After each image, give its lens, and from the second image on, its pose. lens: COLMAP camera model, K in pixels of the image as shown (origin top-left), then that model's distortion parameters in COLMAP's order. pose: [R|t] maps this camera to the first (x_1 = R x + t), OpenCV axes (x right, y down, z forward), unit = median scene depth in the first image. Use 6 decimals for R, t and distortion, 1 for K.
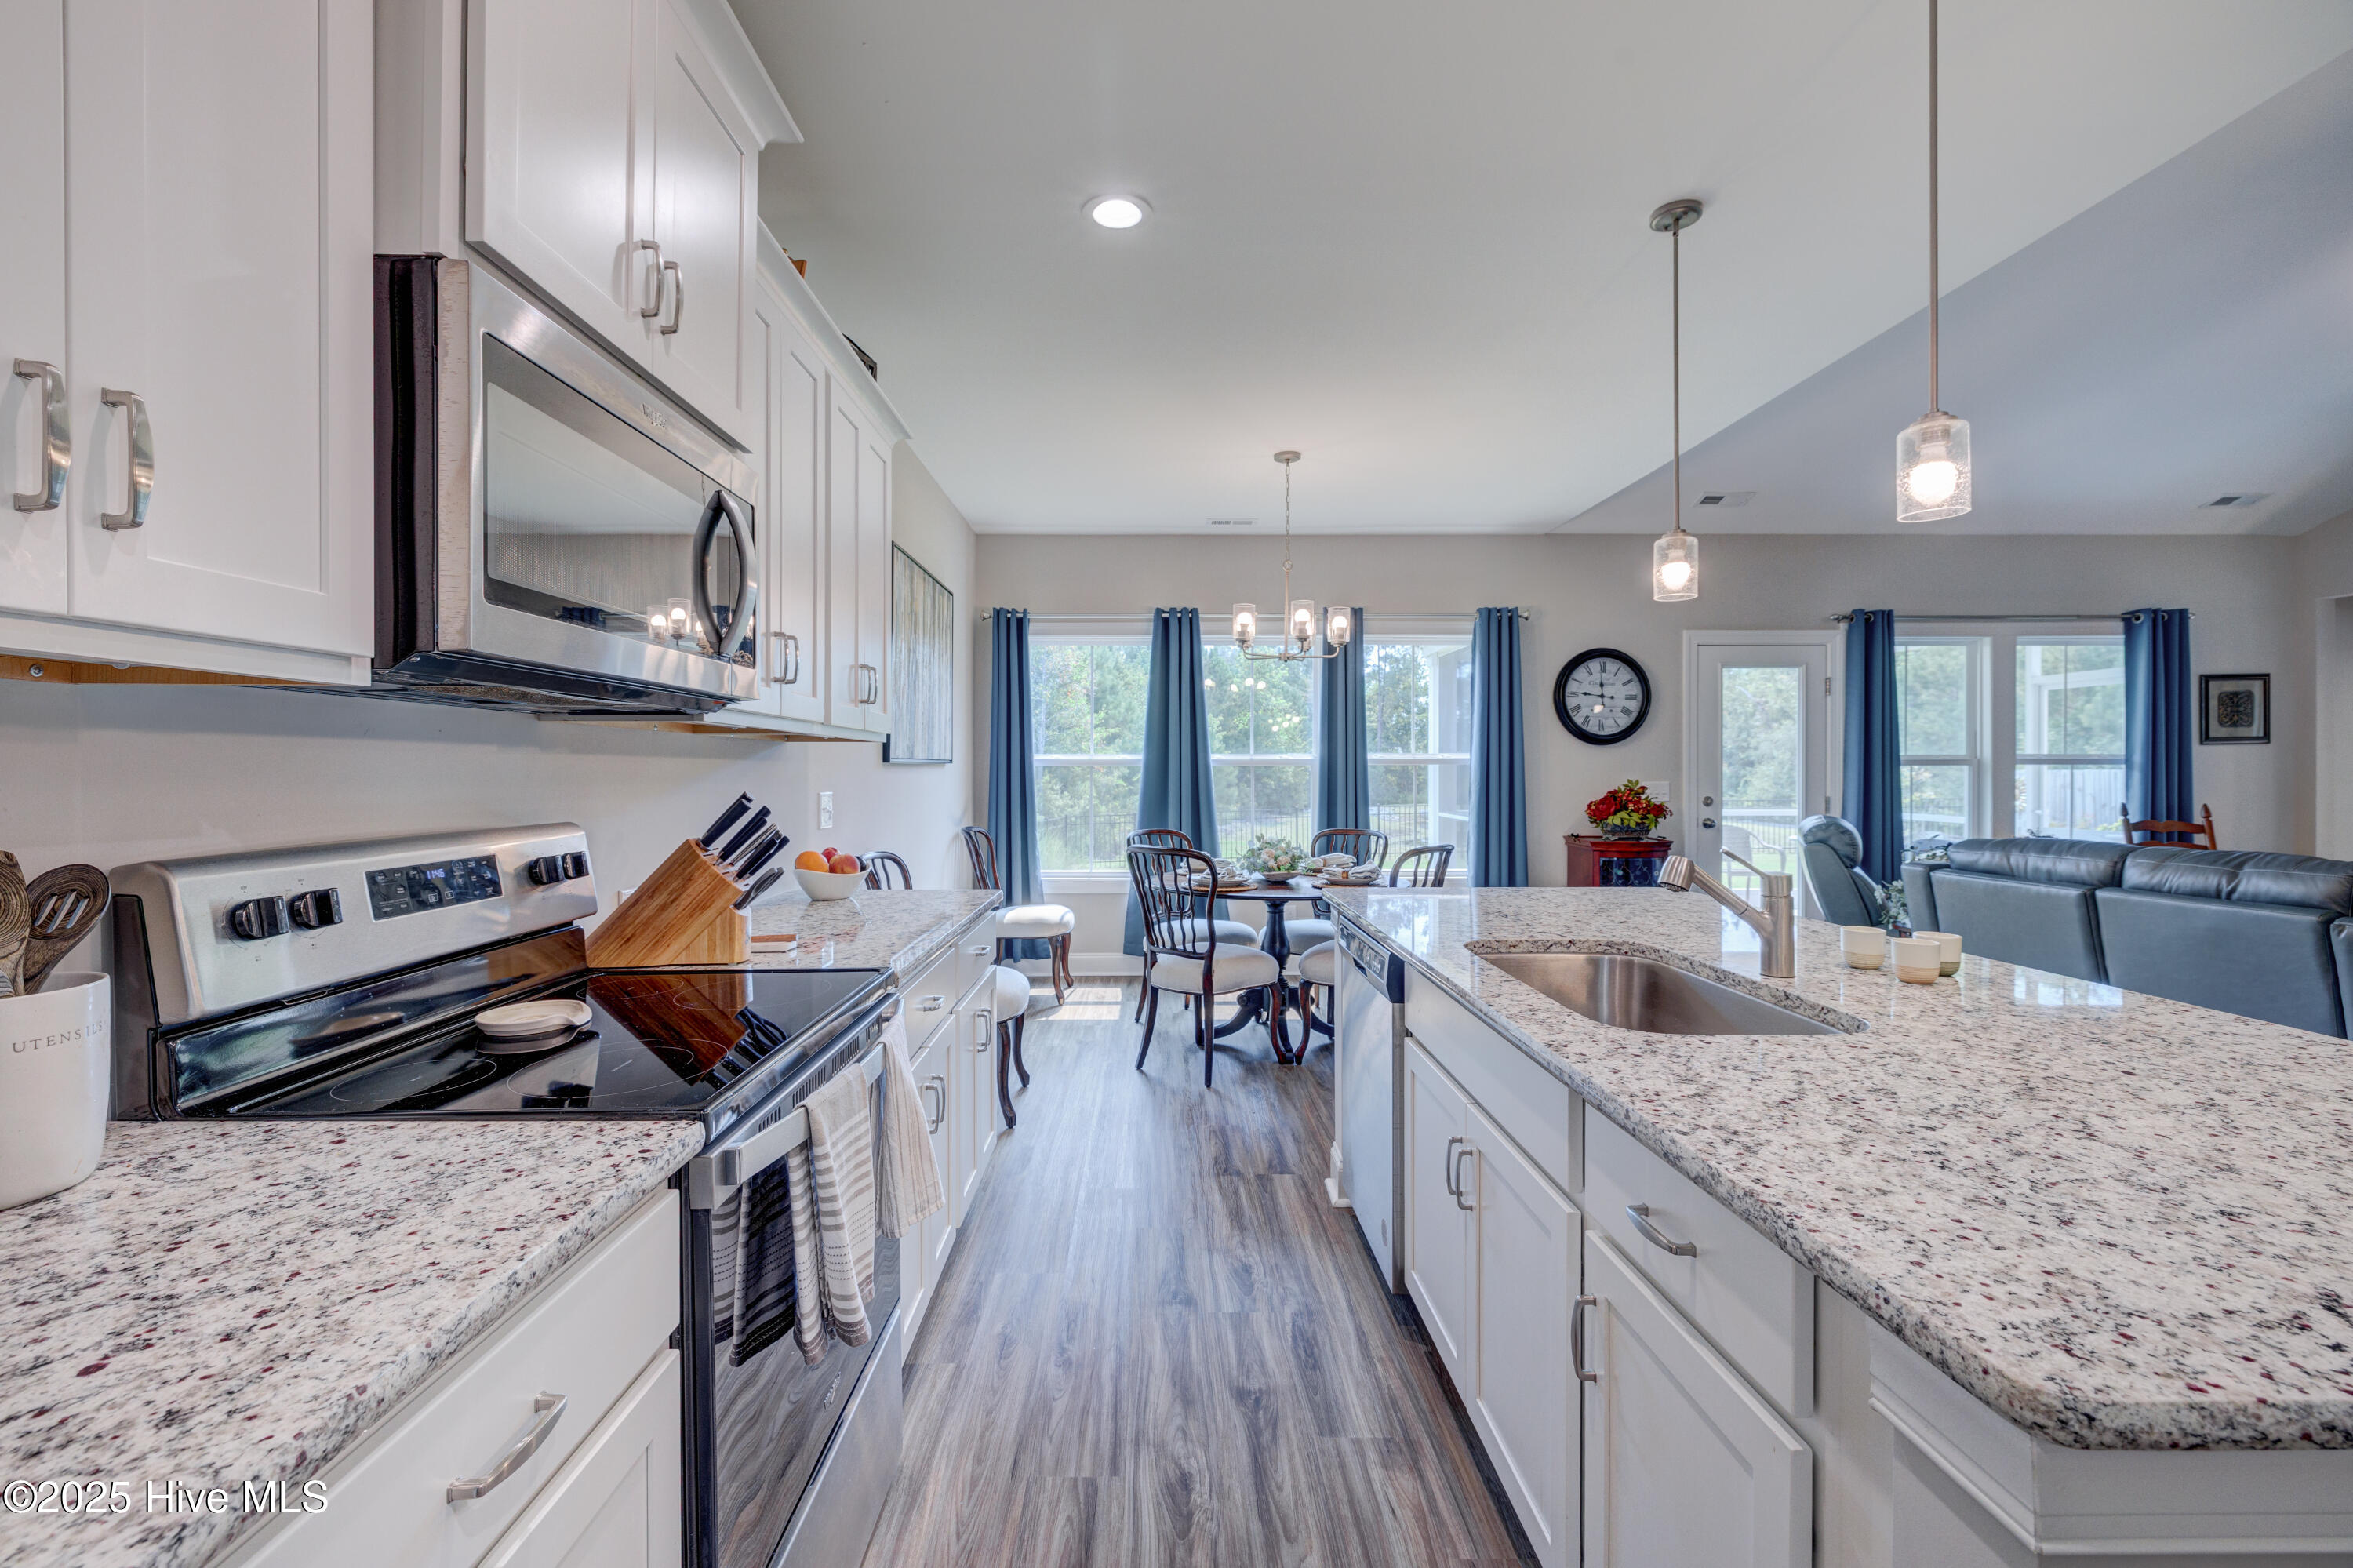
lens RADIAL K [[983.2, 0, 1168.2], [0, 983.2, 783.0], [0, 0, 1]] dist [-0.000815, -0.000399]
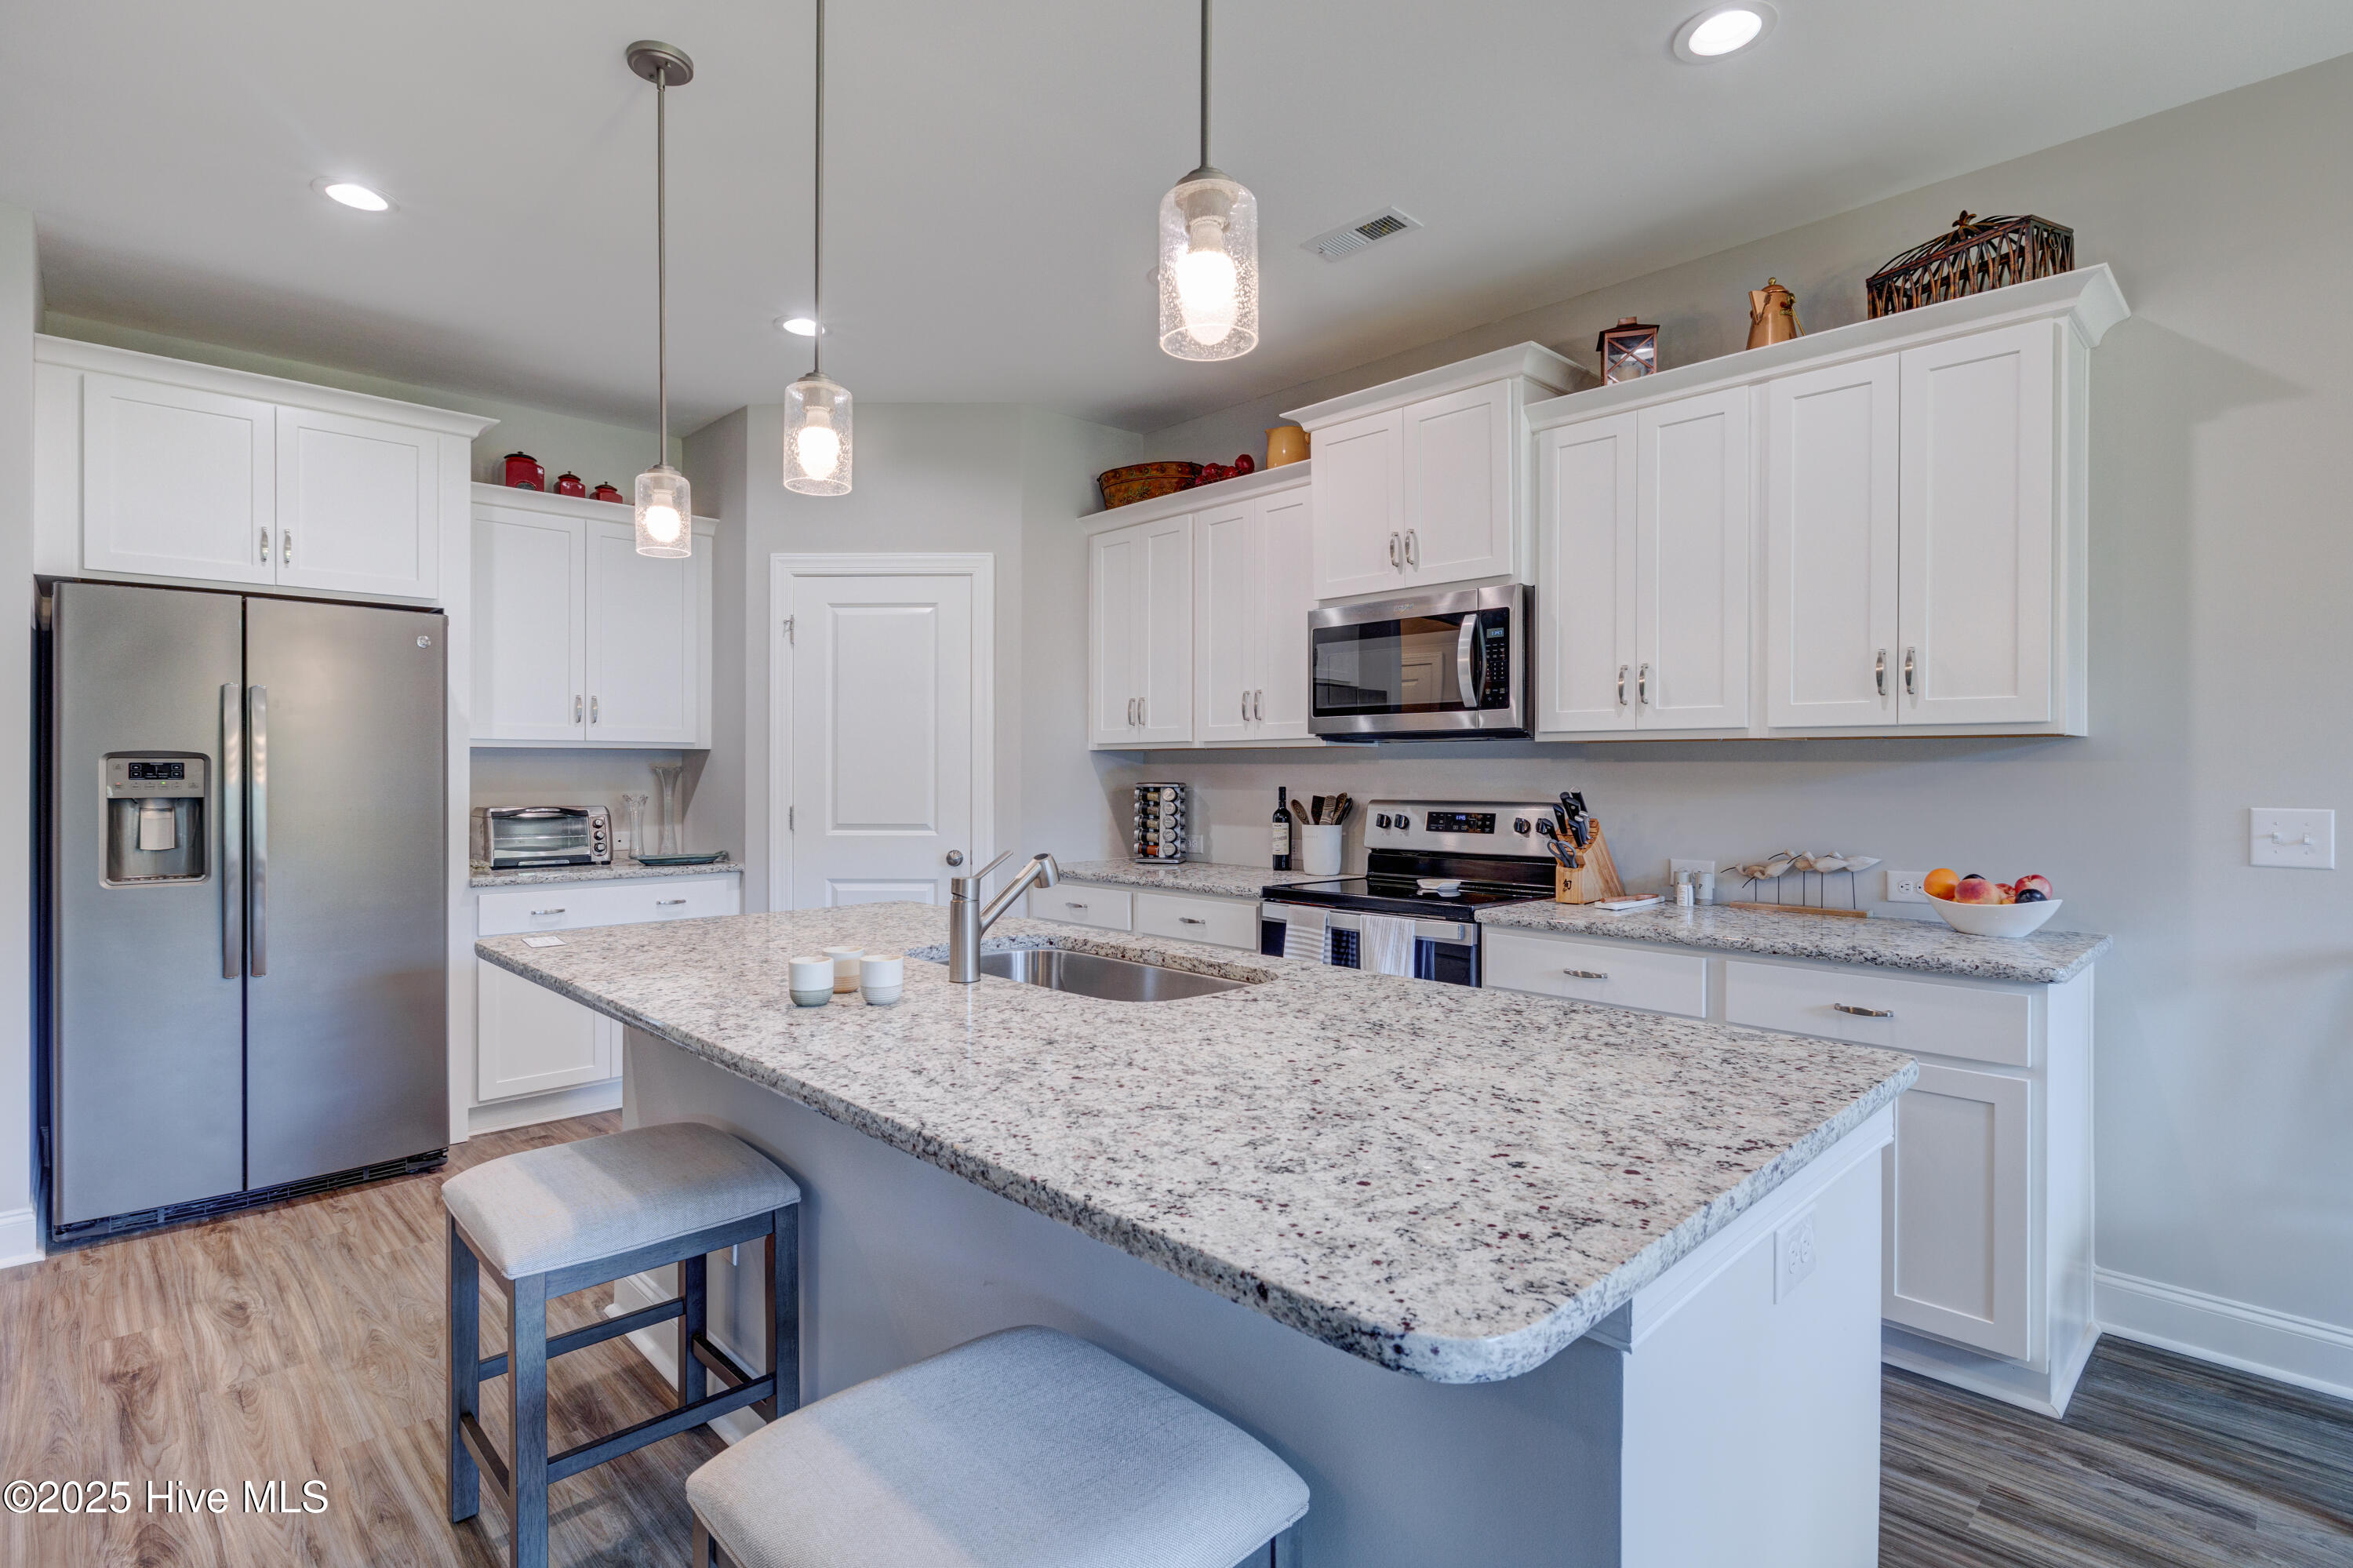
lens RADIAL K [[1153.0, 0, 1145.3], [0, 1153.0, 777.1], [0, 0, 1]] dist [-0.009663, 0.000340]
pose [[-0.745398, 0.005207, -0.666599, 0.366039], [-0.007202, 0.999848, 0.015863, -0.009181], [0.666581, 0.016625, -0.745247, 0.579614]]
